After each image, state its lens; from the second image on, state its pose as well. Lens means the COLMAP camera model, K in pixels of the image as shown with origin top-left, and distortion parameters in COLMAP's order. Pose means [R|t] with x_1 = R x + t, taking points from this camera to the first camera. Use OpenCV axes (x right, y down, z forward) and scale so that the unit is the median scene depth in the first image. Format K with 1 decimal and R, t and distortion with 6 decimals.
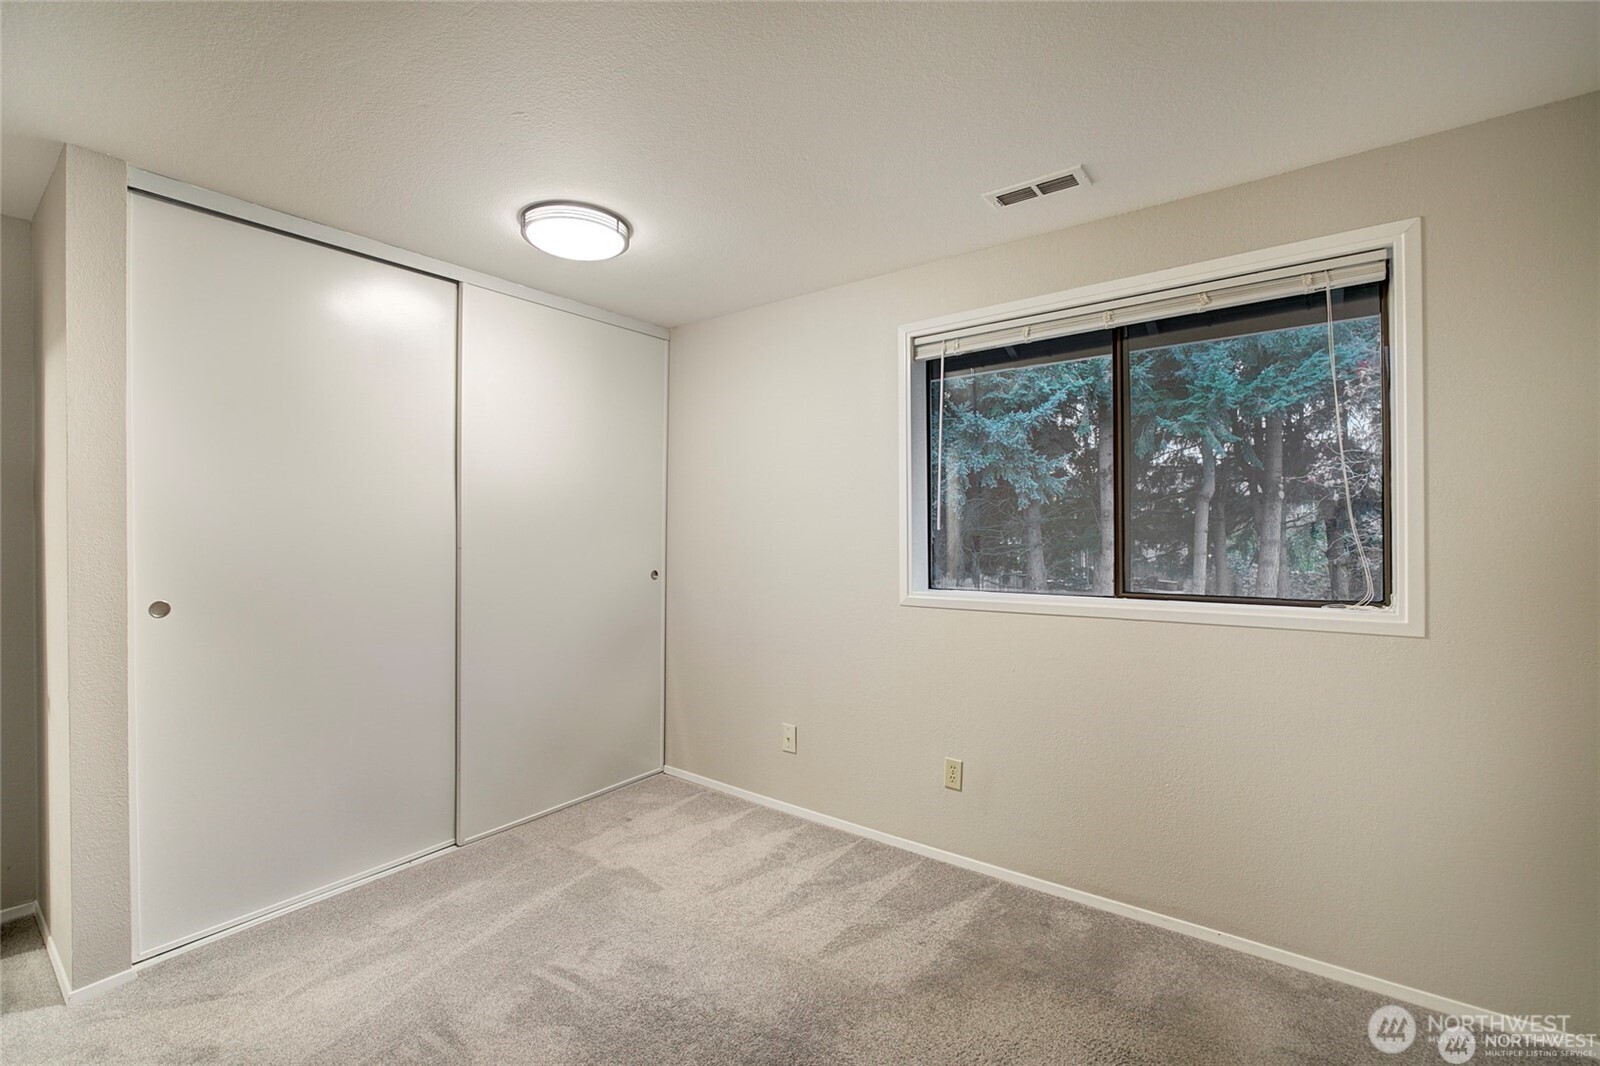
lens RADIAL K [[704.3, 0, 797.2], [0, 704.3, 522.3], [0, 0, 1]] dist [-0.012552, 0.001103]
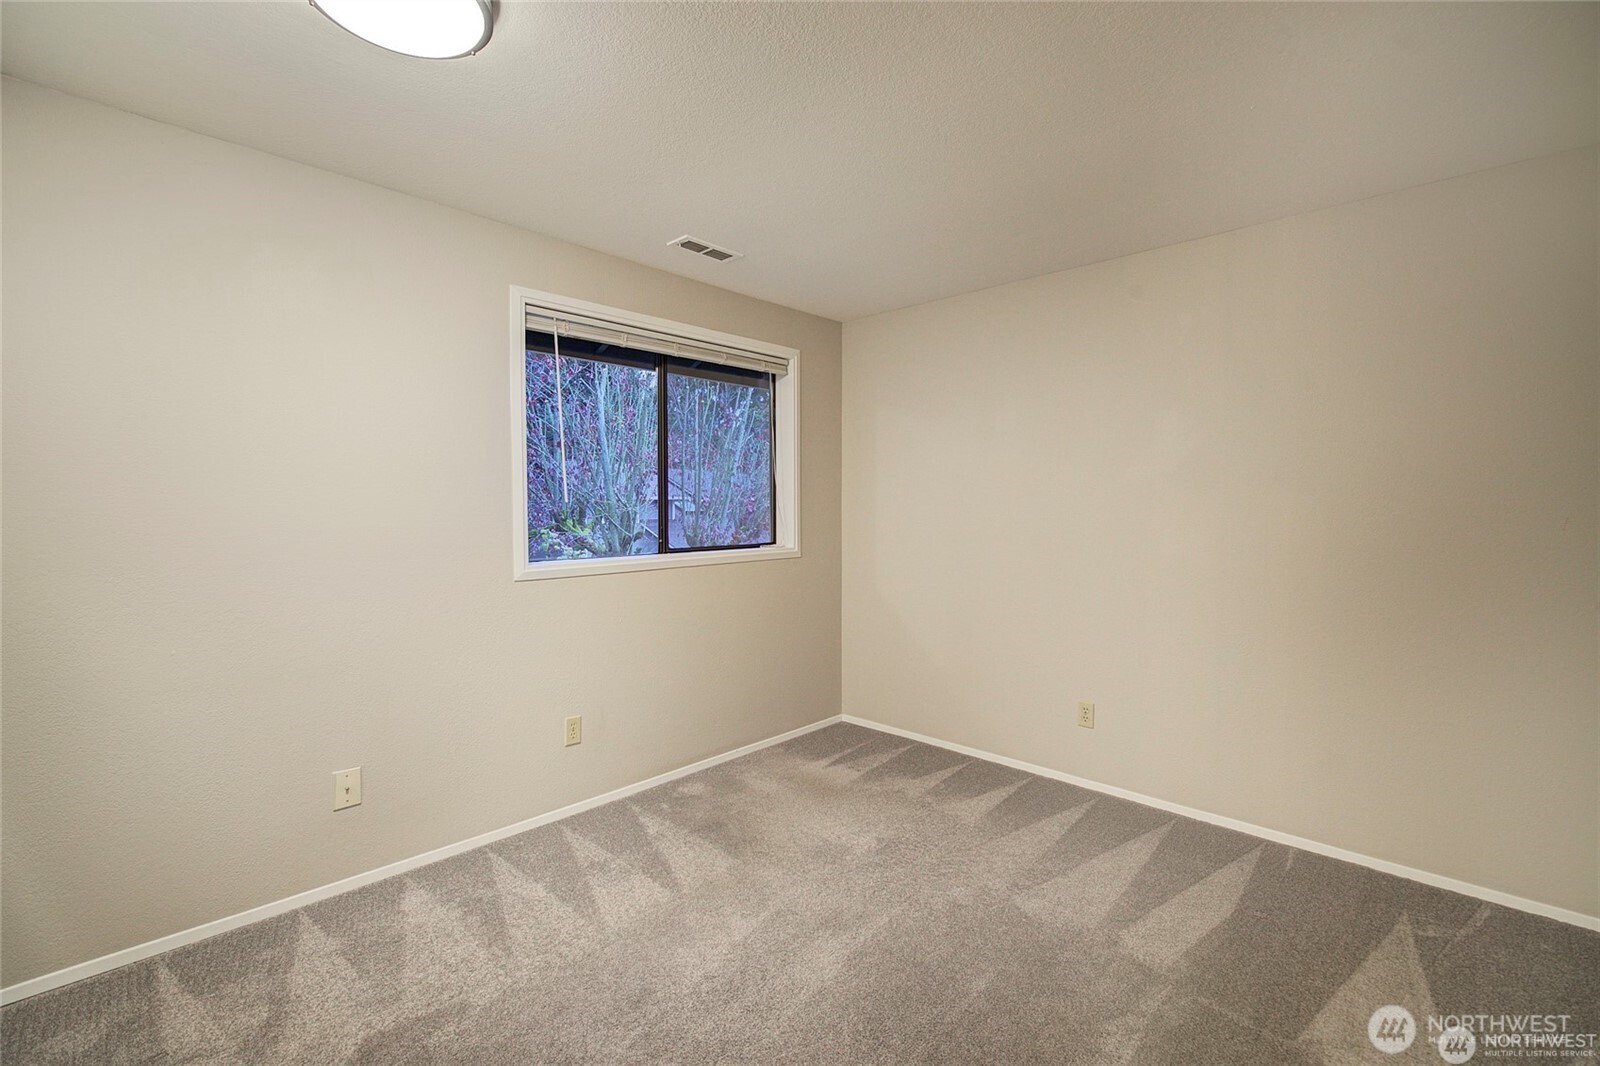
lens RADIAL K [[704.3, 0, 797.2], [0, 704.3, 522.3], [0, 0, 1]] dist [-0.012552, 0.001103]
pose [[0.093076, -0.015500, 0.995538, -0.833001], [-0.009895, 0.999815, 0.016492, 0.020044], [-0.995610, -0.011386, 0.092906, 0.582612]]
